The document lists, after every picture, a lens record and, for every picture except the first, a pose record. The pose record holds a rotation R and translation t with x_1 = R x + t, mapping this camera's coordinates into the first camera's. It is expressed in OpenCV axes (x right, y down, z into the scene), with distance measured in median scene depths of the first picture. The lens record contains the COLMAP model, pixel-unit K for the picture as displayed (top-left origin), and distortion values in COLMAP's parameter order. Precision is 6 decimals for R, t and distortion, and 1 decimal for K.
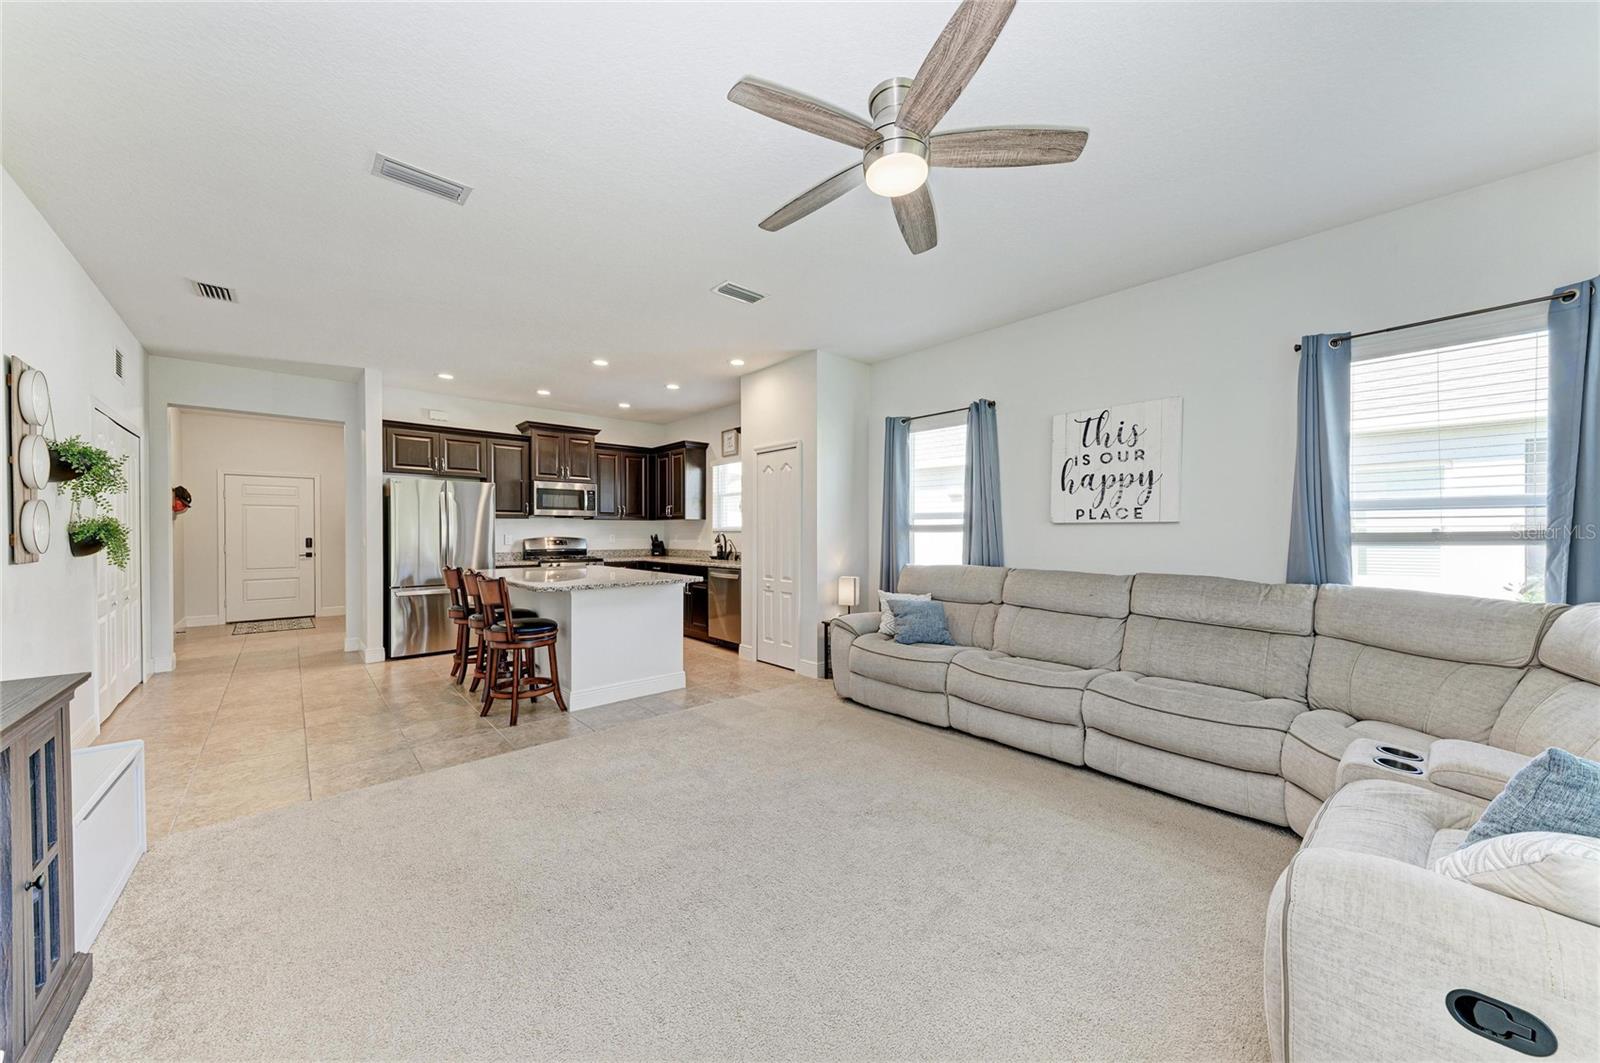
lens RADIAL K [[561.6, 0, 796.3], [0, 561.6, 531.5], [0, 0, 1]] dist [0.017787, -0.000103]
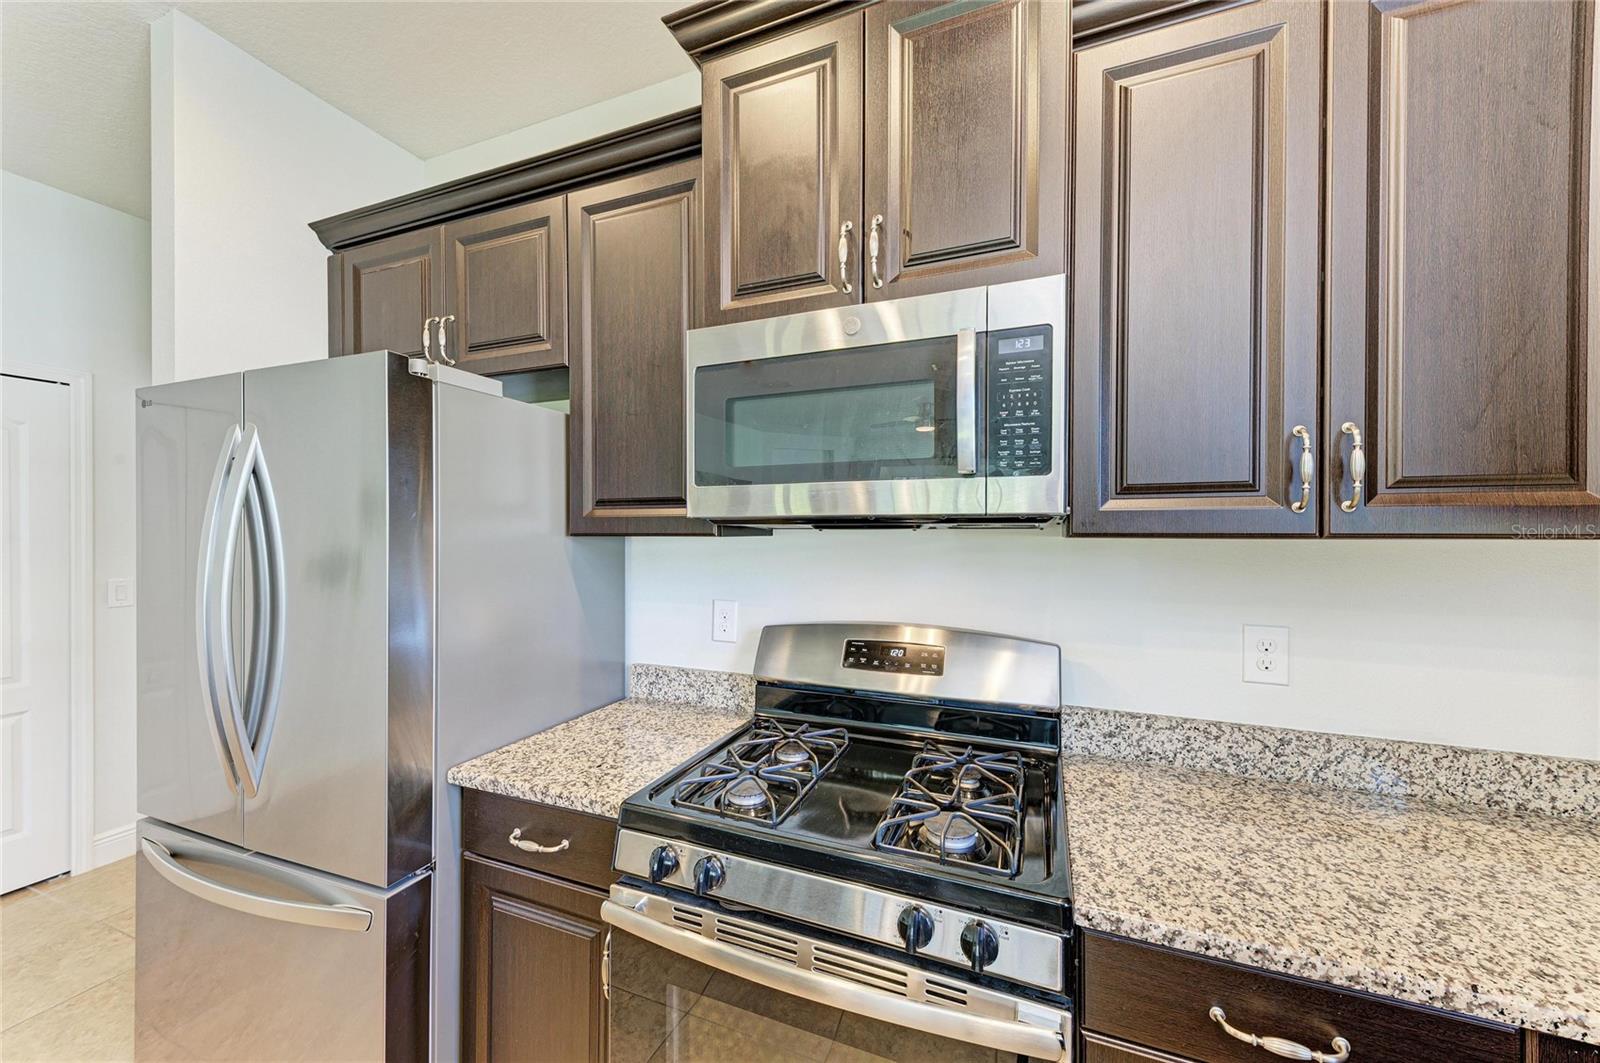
lens RADIAL K [[593.6, 0, 801.4], [0, 593.6, 536.3], [0, 0, 1]] dist [0.022048, -0.007734]
pose [[0.444584, 0.006202, -0.895716, -0.277537], [-0.001695, 0.999980, 0.006083, -0.024661], [0.895736, -0.001186, 0.444585, 0.955252]]
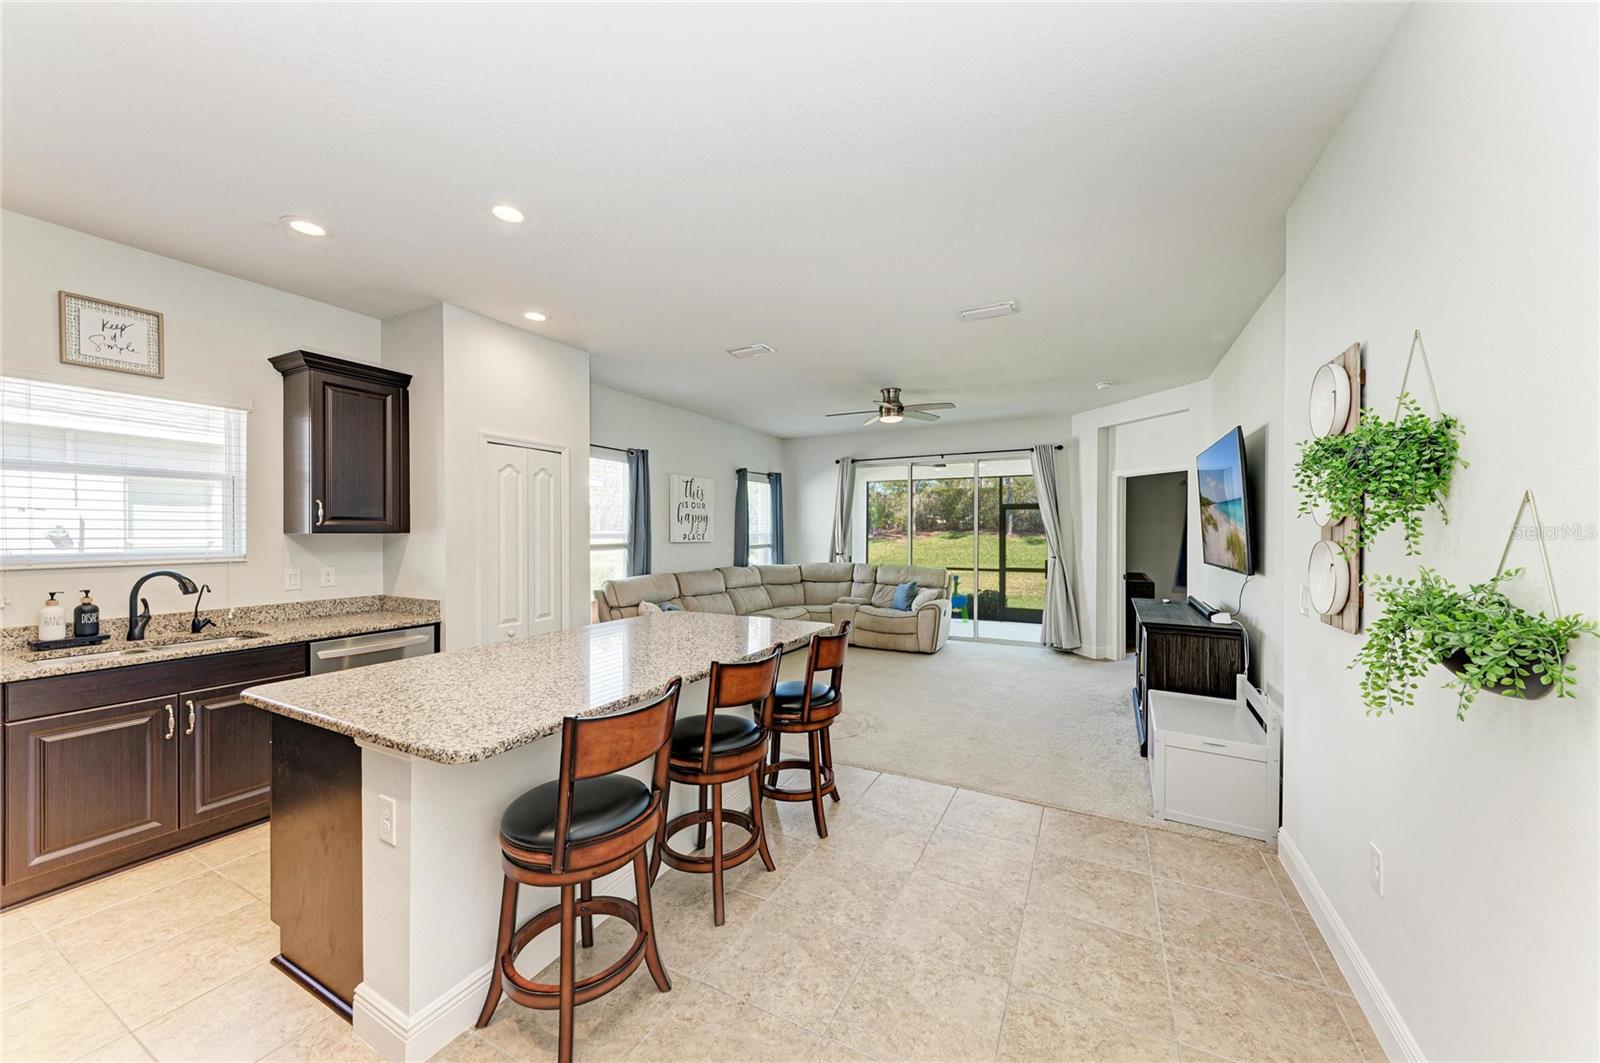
lens RADIAL K [[575.3, 0, 800.5], [0, 575.3, 534.4], [0, 0, 1]] dist [0.008238, -0.000314]
pose [[-0.353474, -0.002680, 0.935441, -0.696570], [-0.000116, 0.999996, 0.002821, -0.024980], [-0.935444, 0.000888, -0.353472, 0.740220]]
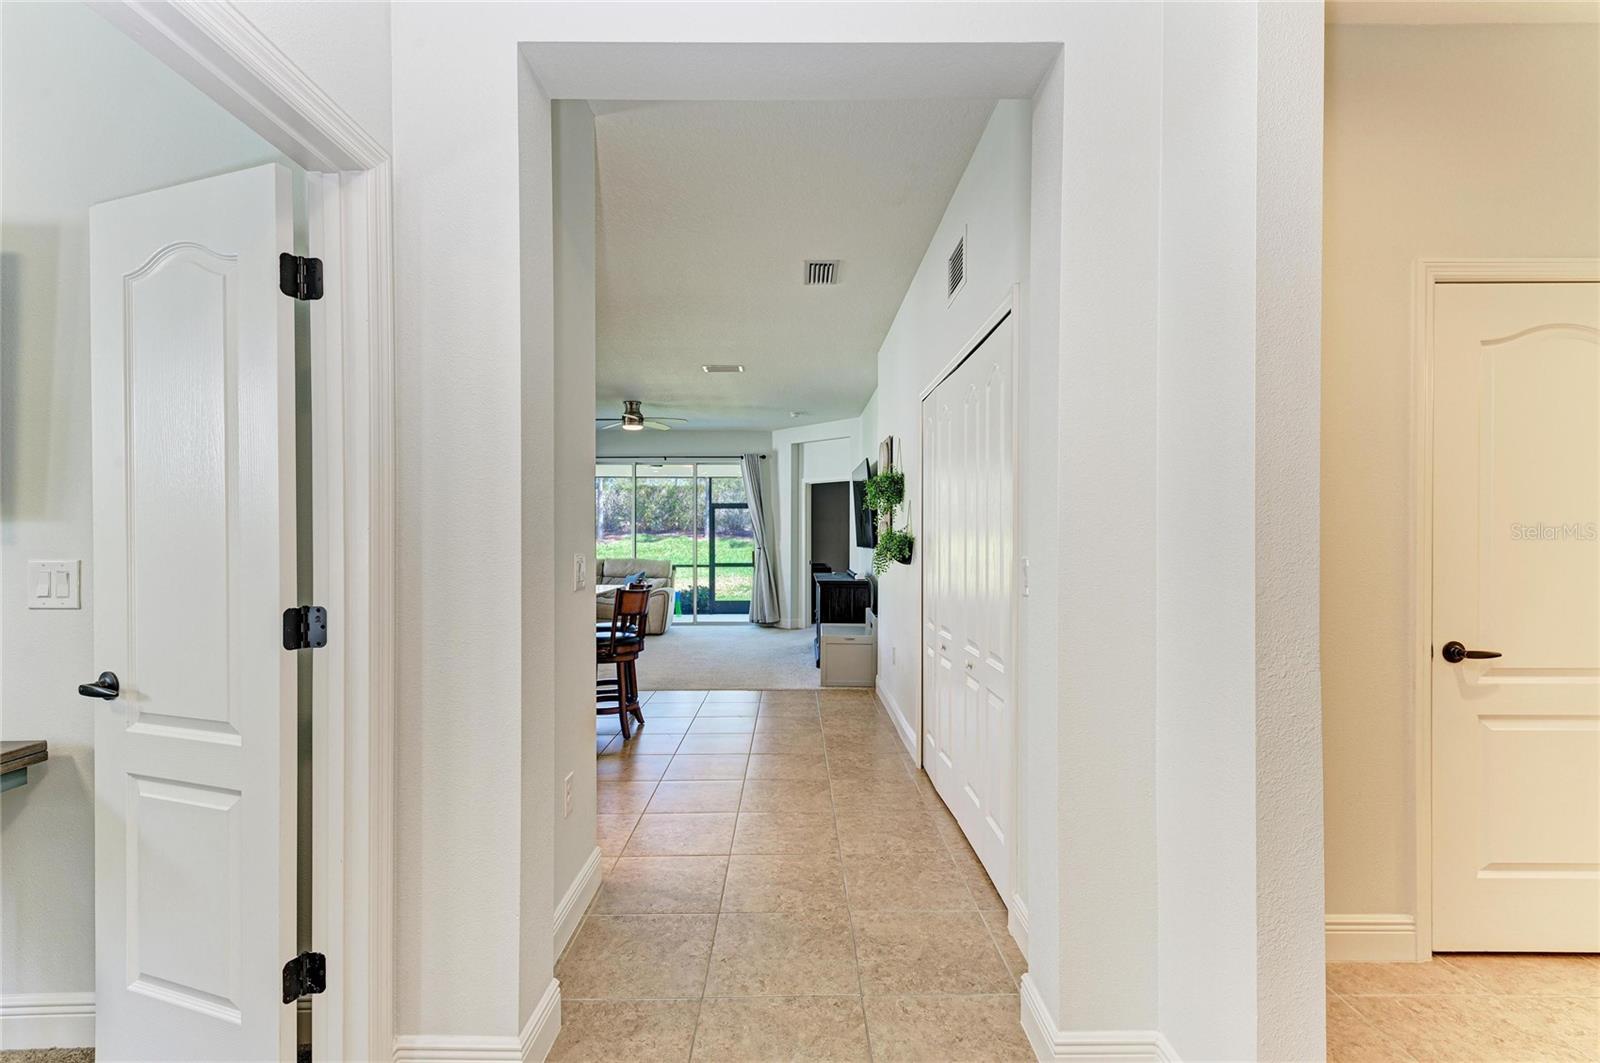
lens RADIAL K [[721.3, 0, 801.9], [0, 721.3, 536.1], [0, 0, 1]] dist [-0.000016, 0.000005]
pose [[-0.752367, 0.004080, 0.658732, -0.978621], [0.002919, 0.999992, -0.002859, -0.002379], [-0.658738, -0.000228, -0.752372, 1.053570]]
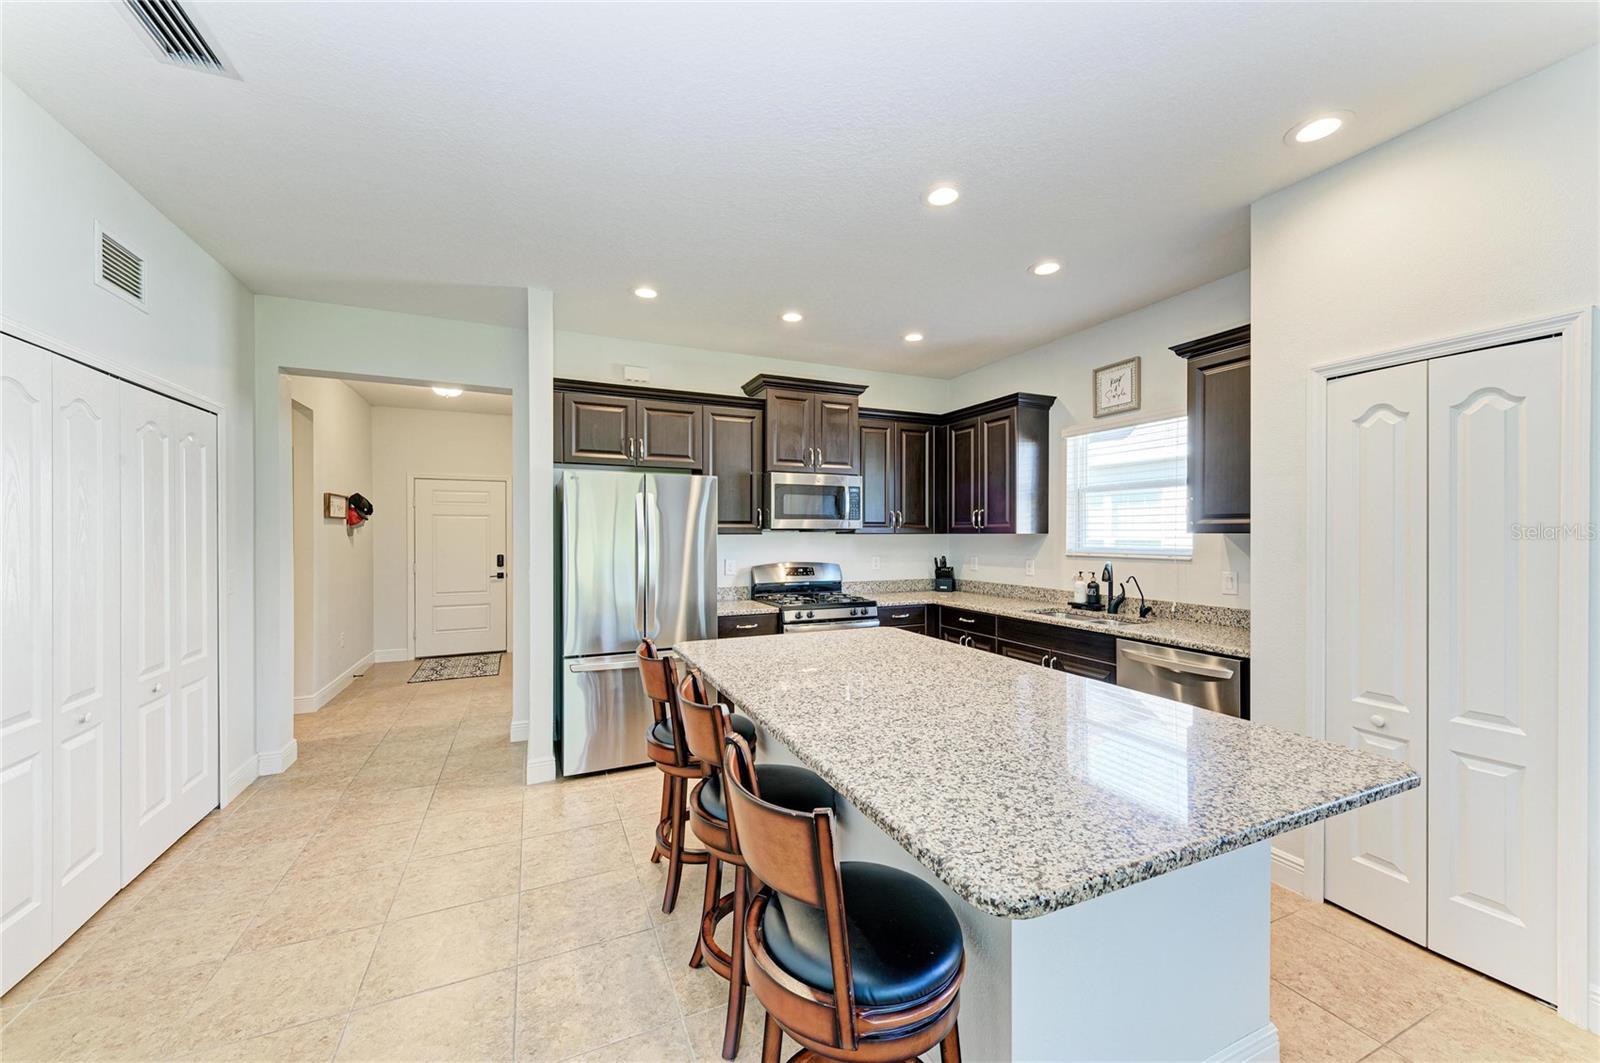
lens RADIAL K [[593.6, 0, 801.4], [0, 593.6, 536.3], [0, 0, 1]] dist [0.022048, -0.007734]
pose [[0.954186, 0.001686, -0.299210, -0.244902], [-0.000060, 0.999985, 0.005444, -0.024589], [0.299215, -0.005176, 0.954172, 0.402466]]
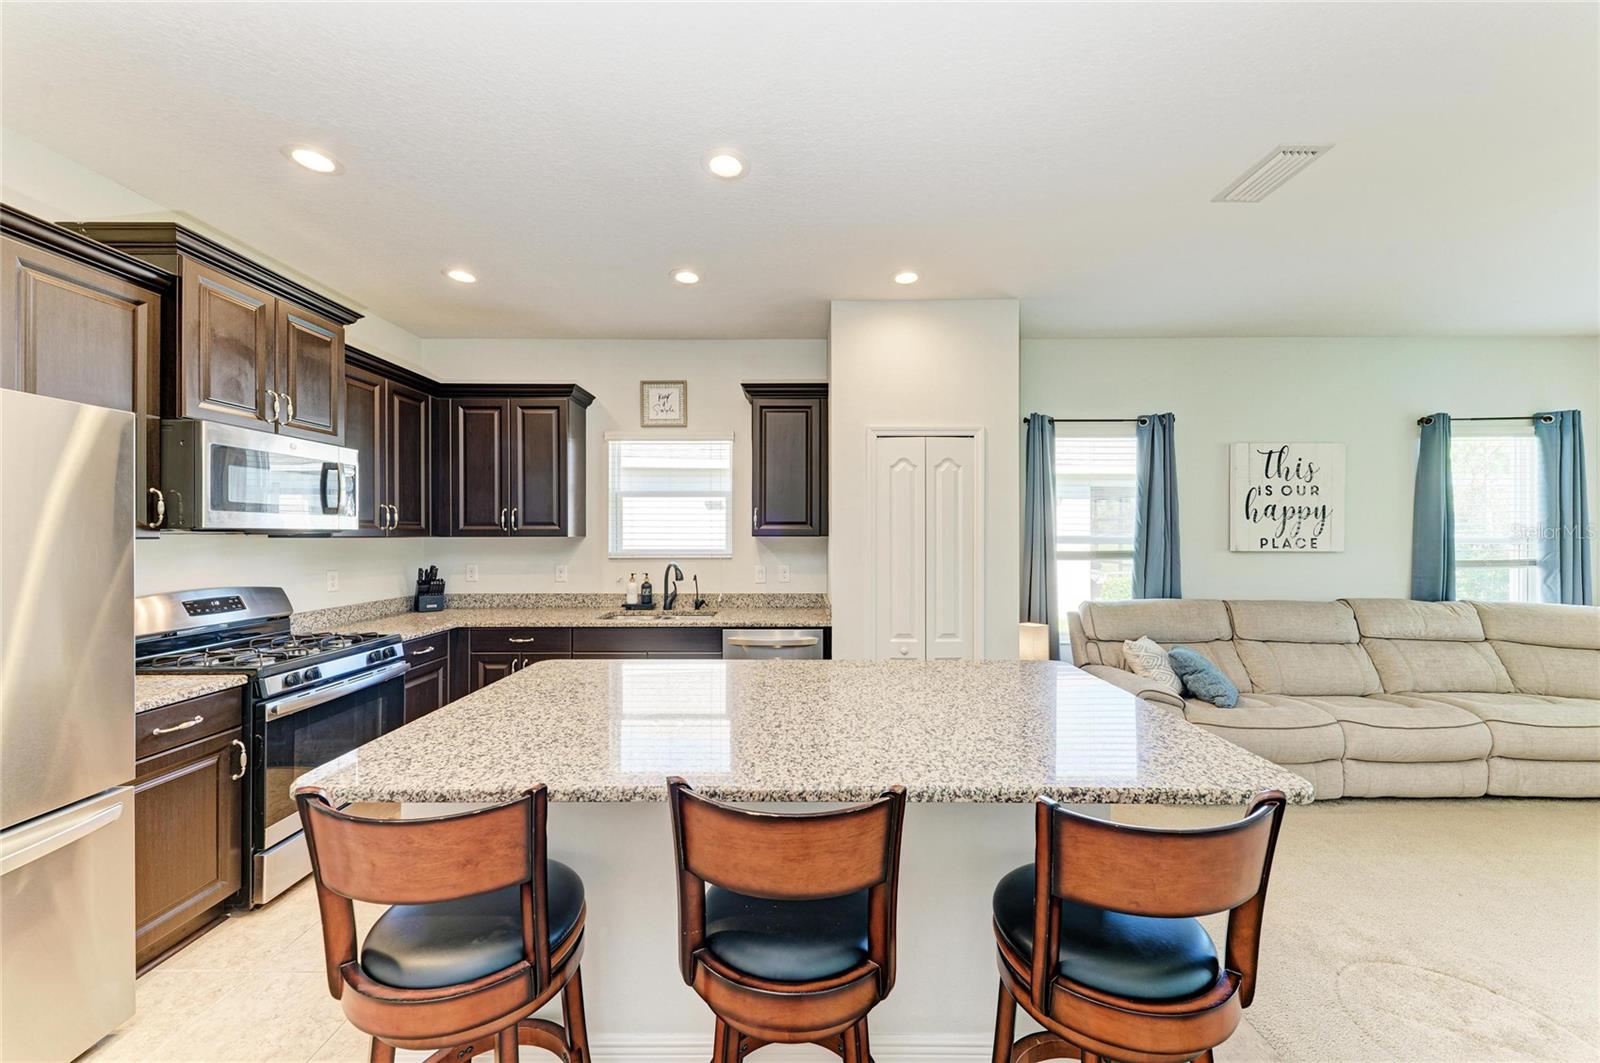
lens RADIAL K [[571.1, 0, 798.0], [0, 571.1, 536.8], [0, 0, 1]] dist [0.009173, -0.000267]
pose [[0.669467, -0.001525, 0.742840, -0.486194], [-0.000642, 0.999996, 0.002632, -0.025488], [-0.742842, -0.002239, 0.669463, 0.537262]]
